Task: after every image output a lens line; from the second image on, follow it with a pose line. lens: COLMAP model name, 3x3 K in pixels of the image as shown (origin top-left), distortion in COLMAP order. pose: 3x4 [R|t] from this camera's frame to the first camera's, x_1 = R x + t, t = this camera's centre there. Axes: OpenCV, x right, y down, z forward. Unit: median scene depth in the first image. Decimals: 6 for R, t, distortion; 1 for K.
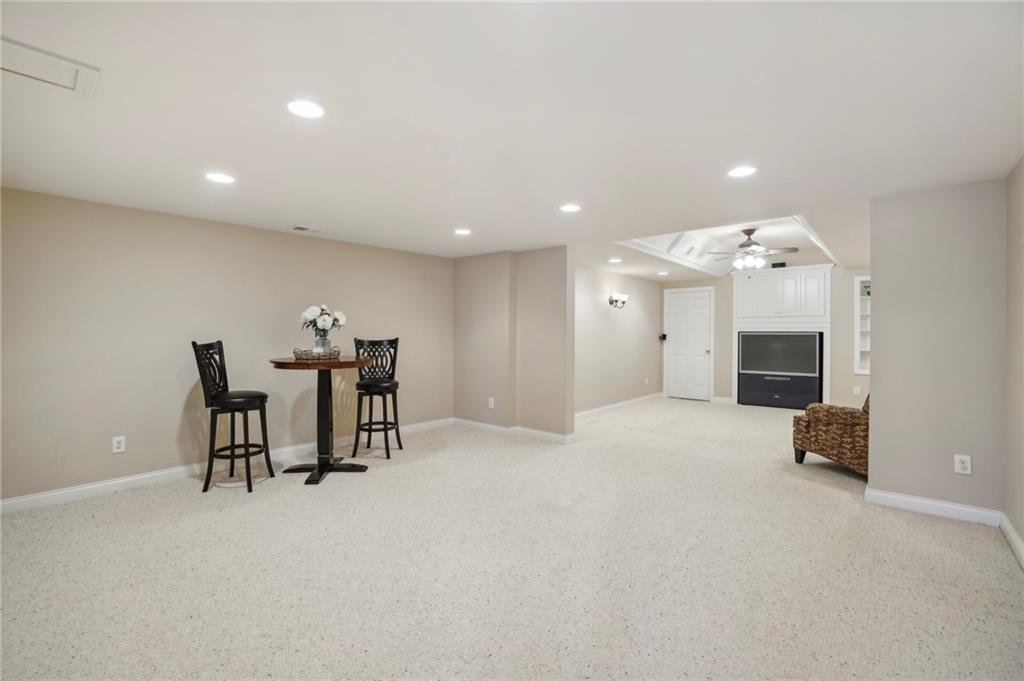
lens RADIAL K [[446.7, 0, 511.0], [0, 446.7, 336.2], [0, 0, 1]] dist [-0.025813, 0.006640]
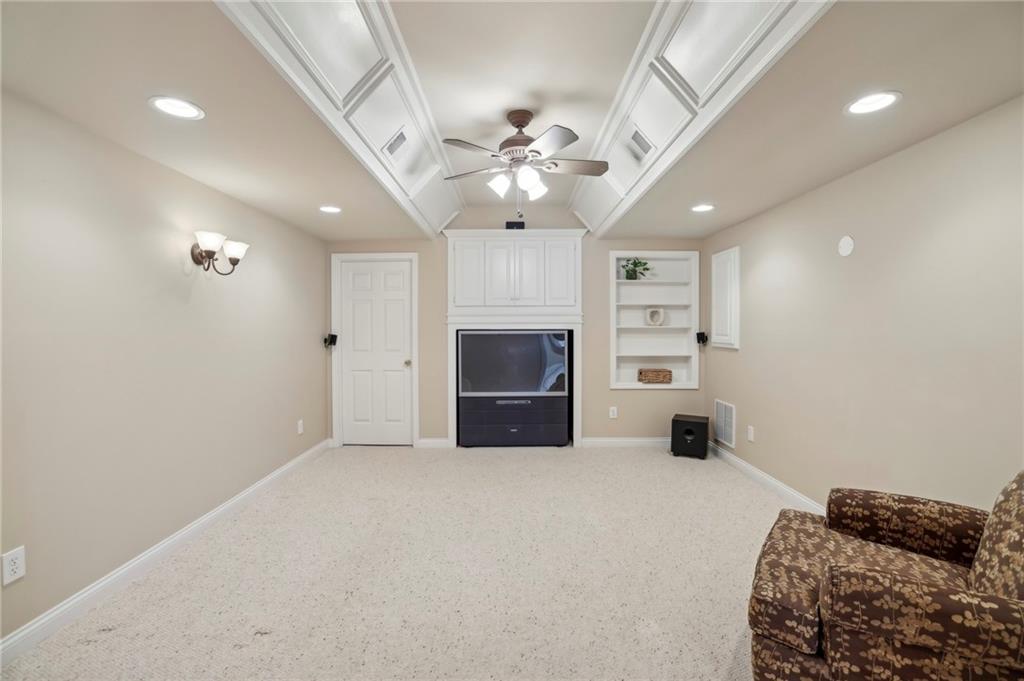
lens RADIAL K [[446.7, 0, 511.6], [0, 446.7, 336.7], [0, 0, 1]] dist [-0.025813, 0.006640]
pose [[0.751542, -0.018190, 0.659434, 0.173764], [0.008941, 0.999809, 0.017389, -0.010981], [-0.659625, -0.007172, 0.751561, 0.519895]]
